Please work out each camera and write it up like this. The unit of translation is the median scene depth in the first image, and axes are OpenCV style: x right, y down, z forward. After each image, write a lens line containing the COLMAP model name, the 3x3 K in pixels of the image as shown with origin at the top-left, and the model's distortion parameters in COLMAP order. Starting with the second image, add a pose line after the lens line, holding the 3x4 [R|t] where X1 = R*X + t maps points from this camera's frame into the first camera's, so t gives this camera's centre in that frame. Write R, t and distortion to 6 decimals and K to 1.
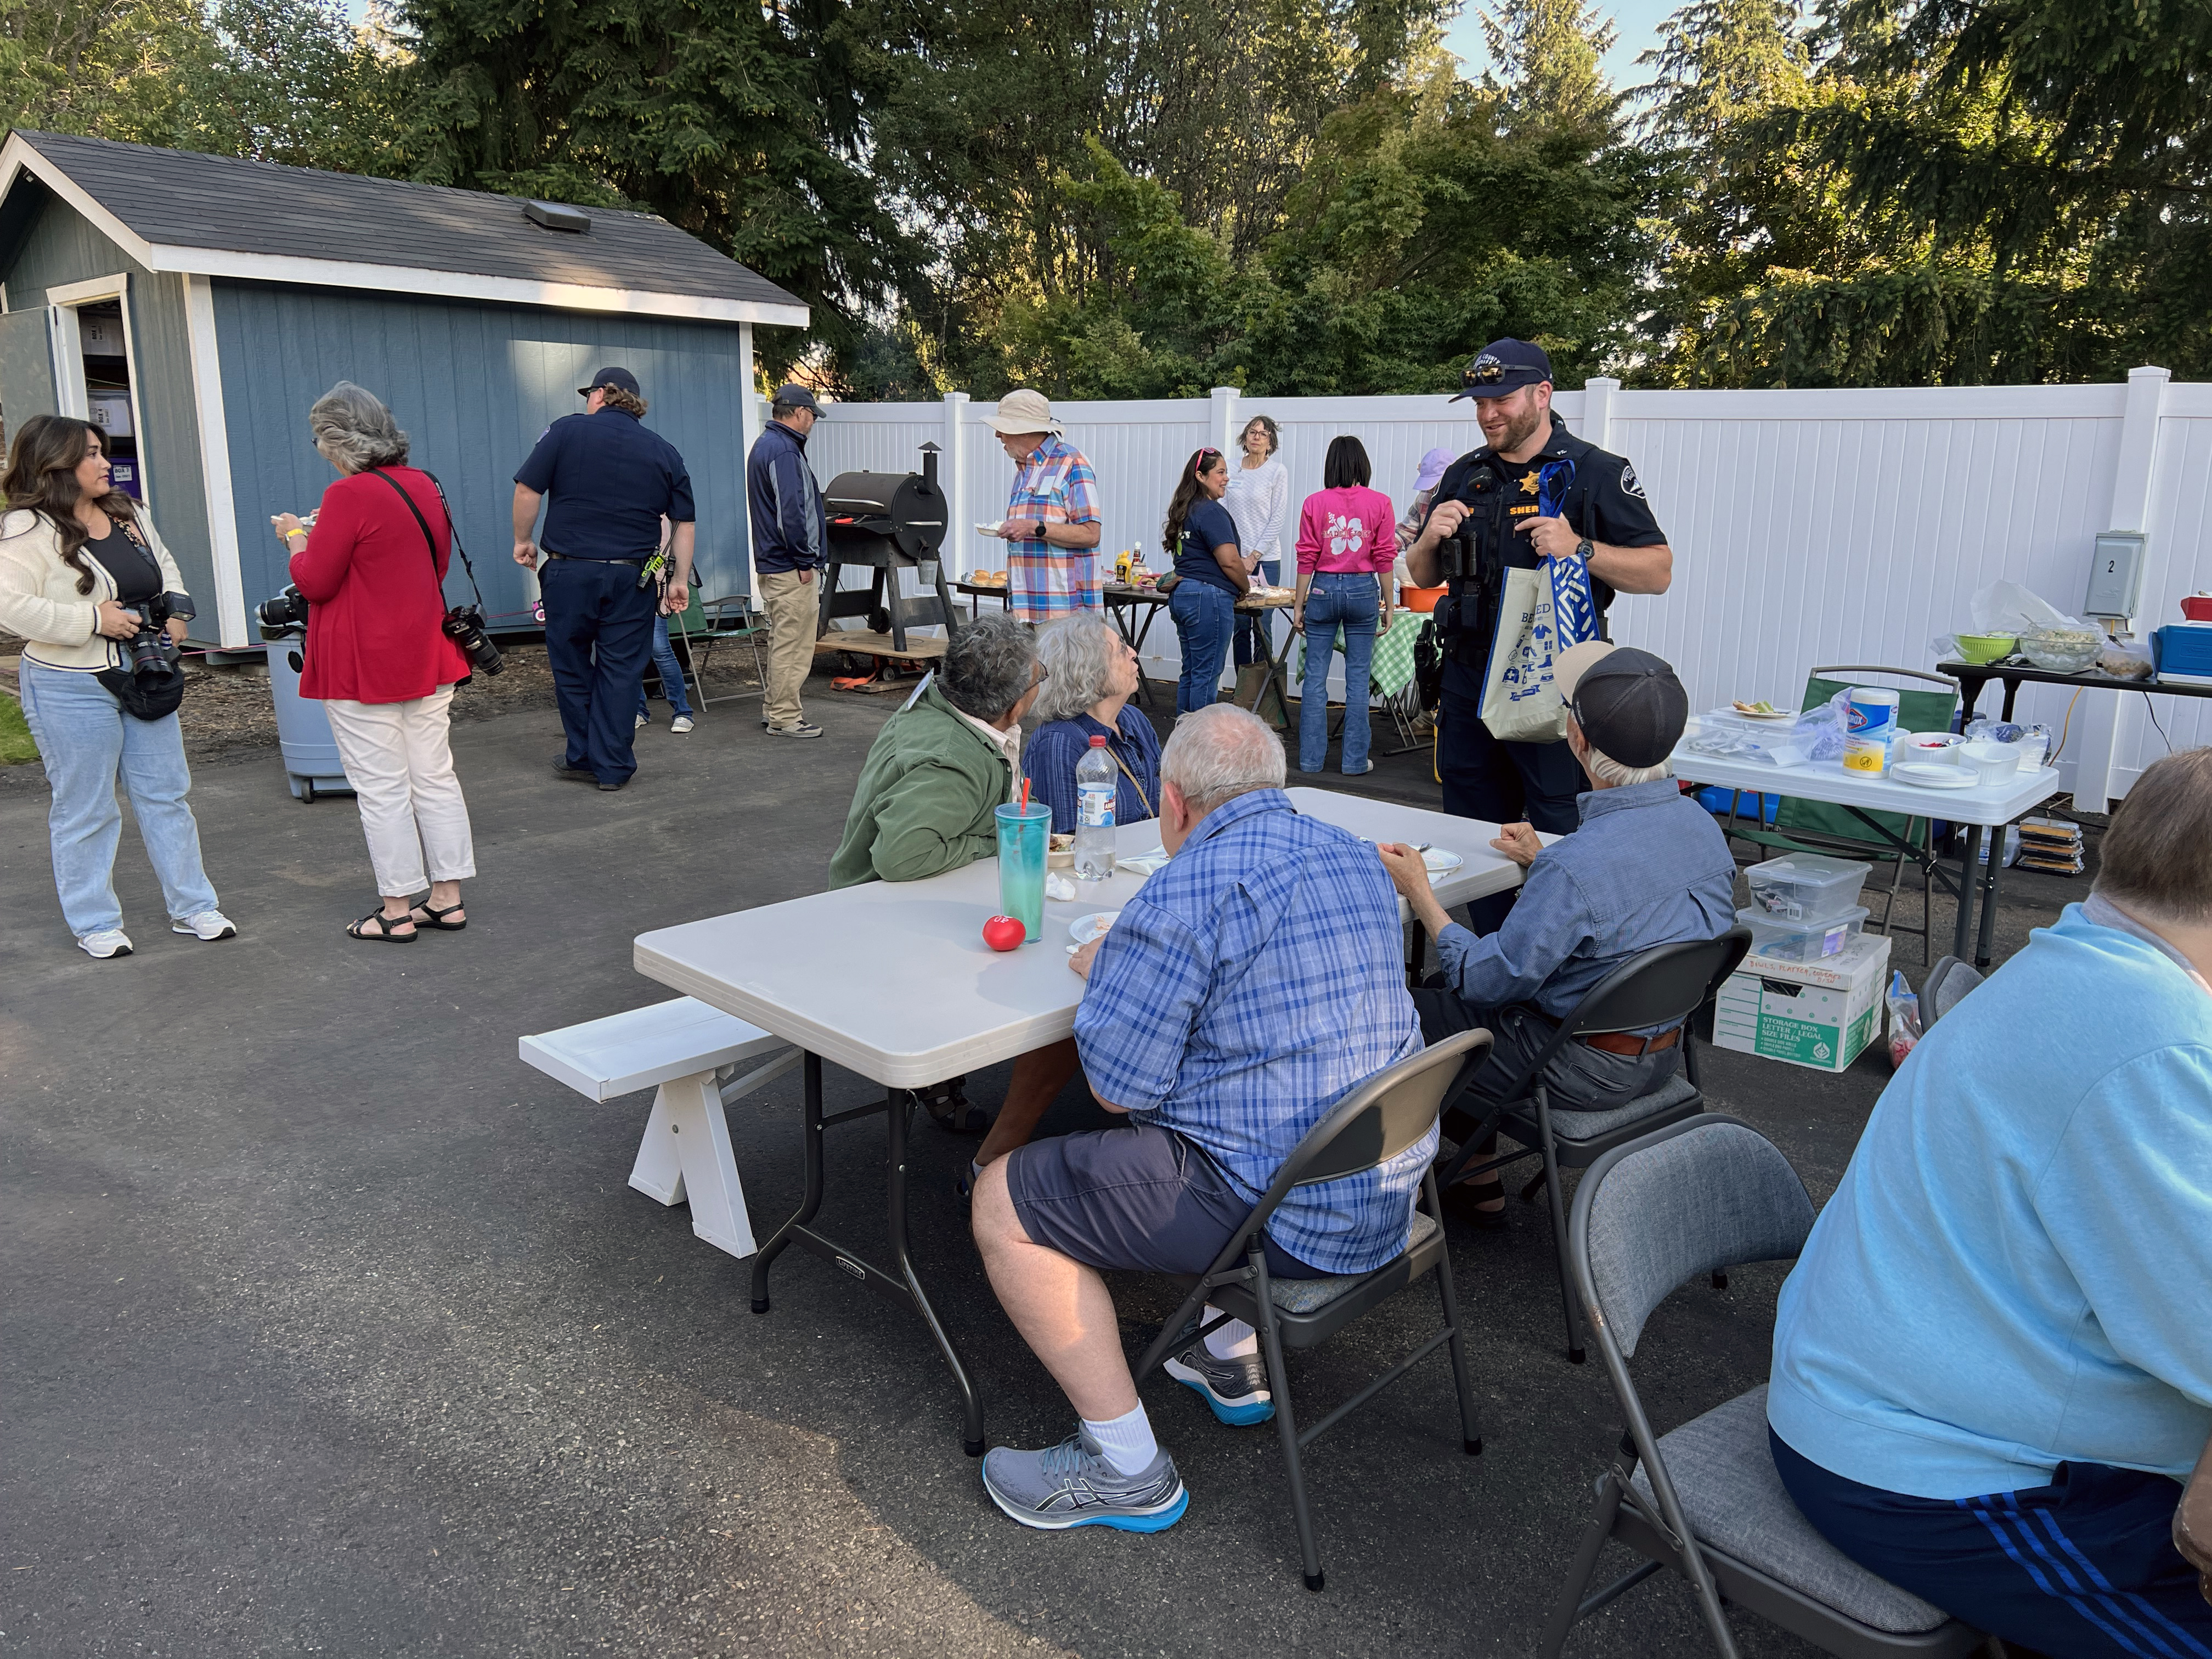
lens RADIAL K [[1680.4, 0, 1106.0], [0, 1680.4, 829.5], [0, 0, 1]] dist [-0.003373, -0.013923]
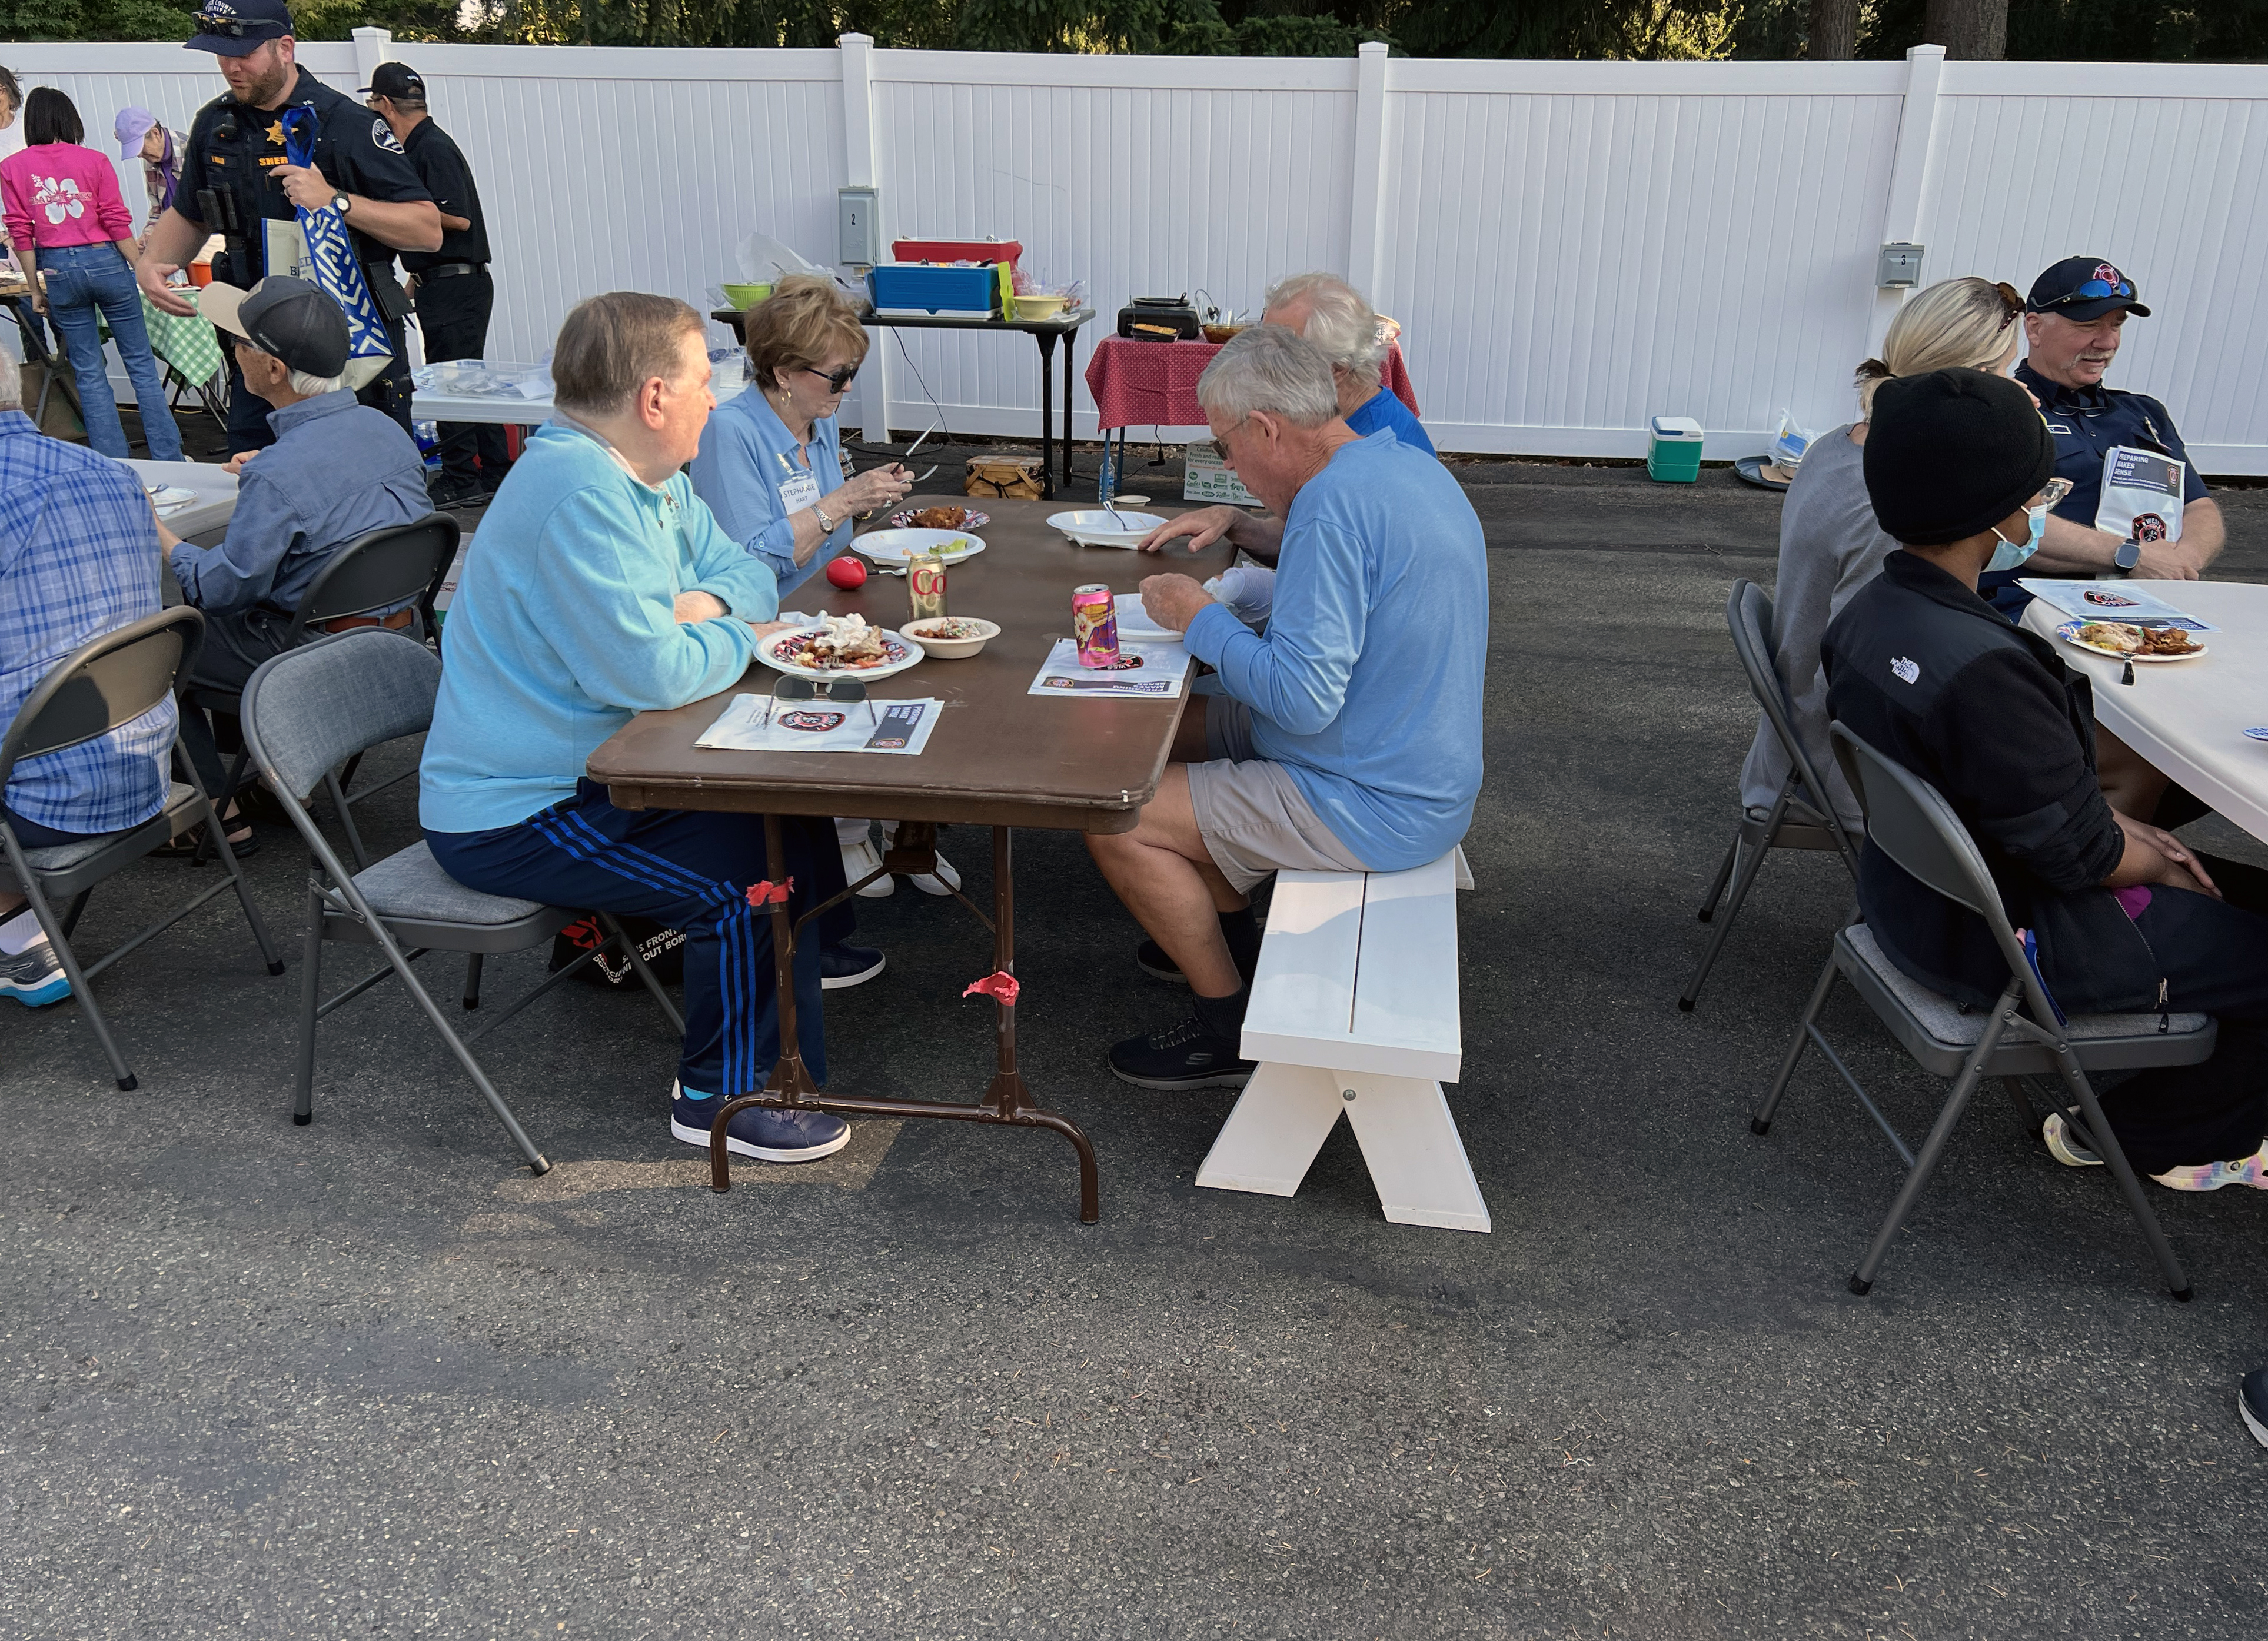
lens RADIAL K [[1732.7, 0, 1134.0], [0, 1732.7, 820.5], [0, 0, 1]] dist [0.002645, -0.009275]
pose [[0.811991, -0.212681, 0.543542, 0.074109], [0.122324, 0.972576, 0.197817, 0.107567], [-0.570708, -0.094137, 0.815739, -0.390309]]
